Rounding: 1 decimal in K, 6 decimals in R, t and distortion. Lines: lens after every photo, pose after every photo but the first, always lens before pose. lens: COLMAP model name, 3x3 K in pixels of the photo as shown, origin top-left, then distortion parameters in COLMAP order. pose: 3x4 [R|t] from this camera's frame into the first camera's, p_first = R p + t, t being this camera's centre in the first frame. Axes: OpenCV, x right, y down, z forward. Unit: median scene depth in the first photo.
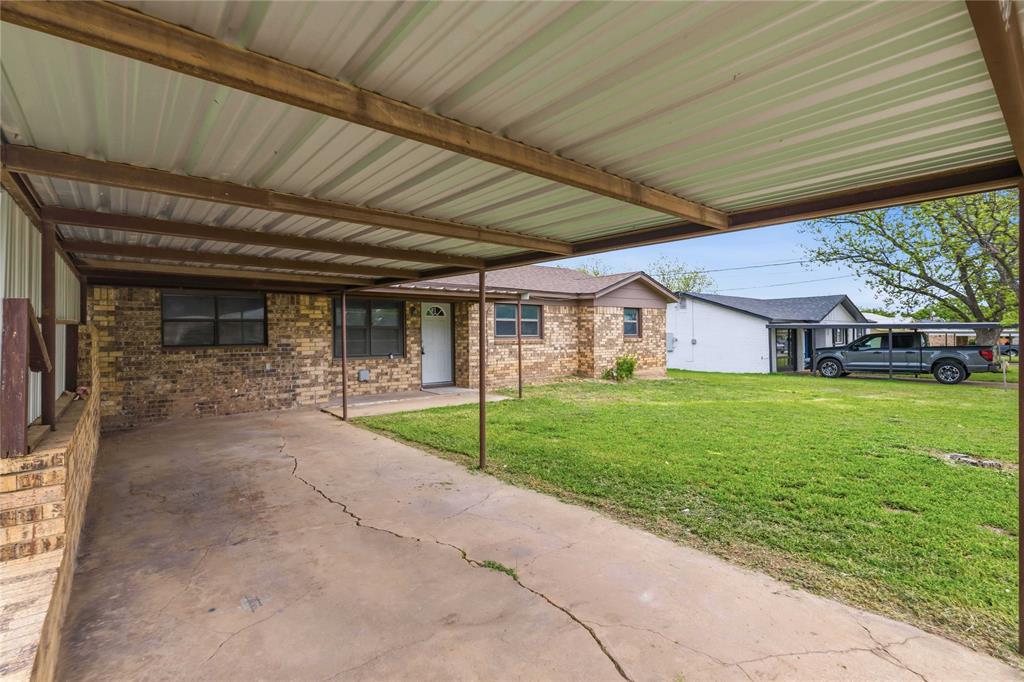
lens RADIAL K [[469.8, 0, 498.7], [0, 469.8, 336.3], [0, 0, 1]] dist [0.001233, 0.000205]
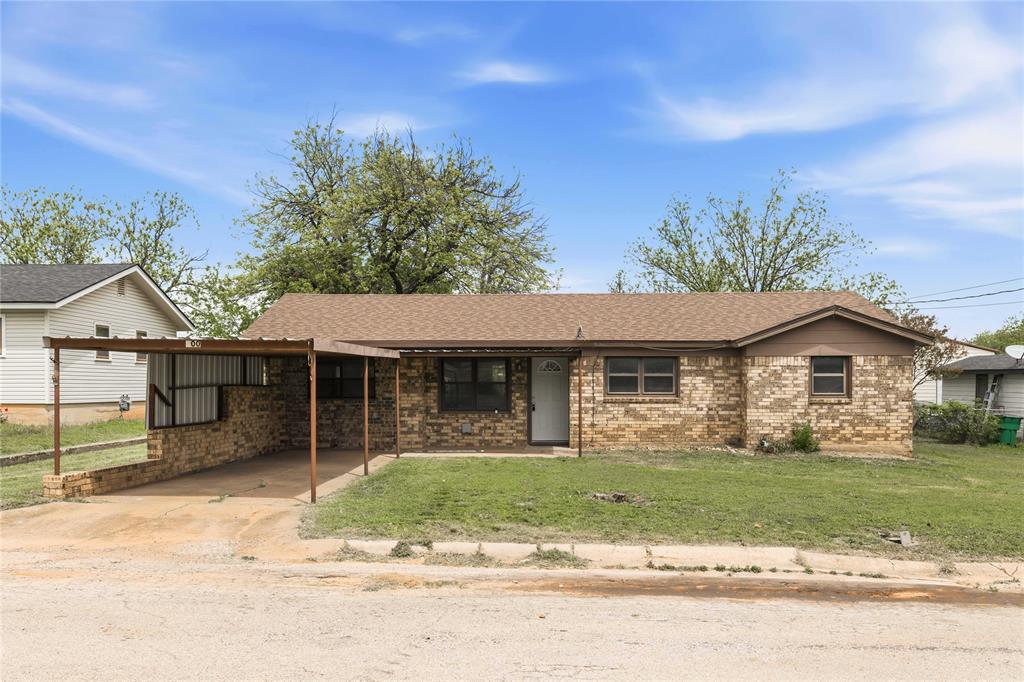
lens RADIAL K [[879.1, 0, 514.5], [0, 879.1, 397.9], [0, 0, 1]] dist [0.006142, 0.001102]
pose [[0.772037, 0.019759, -0.635270, 0.940047], [-0.008541, 0.999749, 0.020716, -0.024957], [0.635520, -0.010568, 0.772012, -0.422256]]
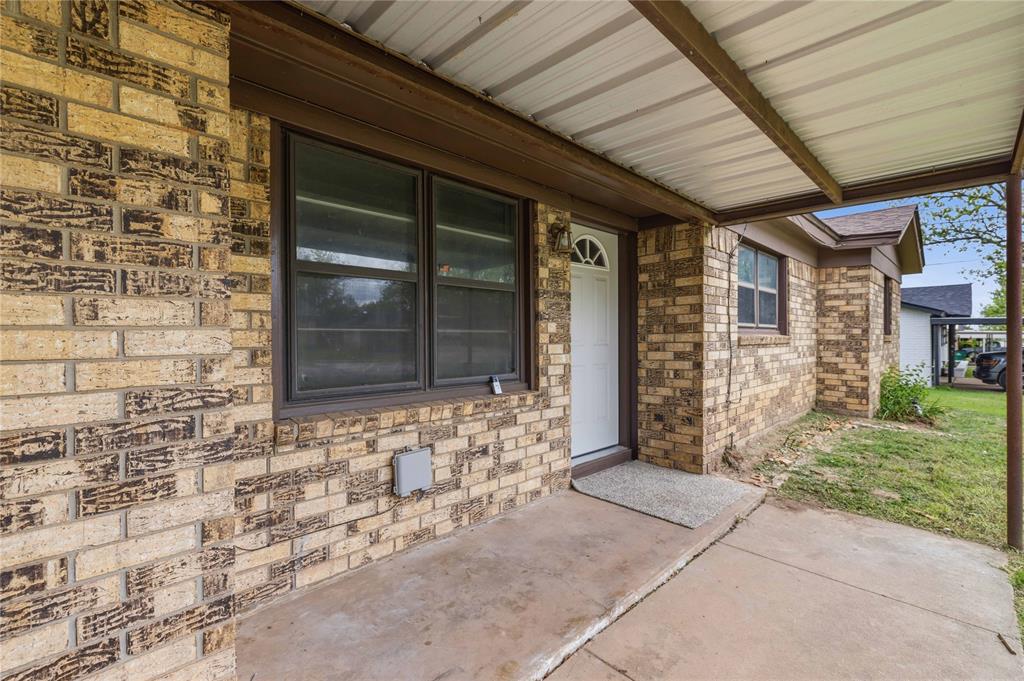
lens RADIAL K [[448.4, 0, 509.4], [0, 448.4, 341.2], [0, 0, 1]] dist [0.002017, 0.000525]
pose [[0.994679, 0.003990, 0.102943, -0.228086], [-0.004745, 0.999964, 0.007091, 0.011723], [-0.102911, -0.007542, 0.994662, 0.665895]]
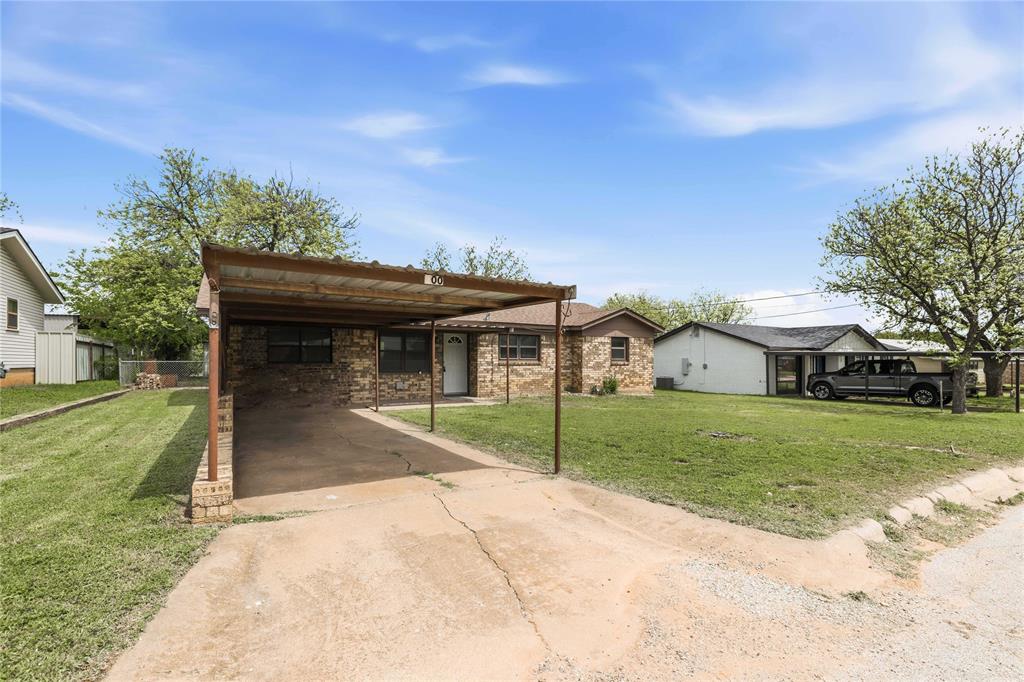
lens RADIAL K [[454.0, 0, 509.2], [0, 454.0, 361.3], [0, 0, 1]] dist [-0.000991, -0.000063]
pose [[0.990751, 0.009963, -0.135327, 0.195182], [-0.009848, 0.999950, 0.001522, 0.004709], [0.135336, -0.000175, 0.990800, -0.266414]]
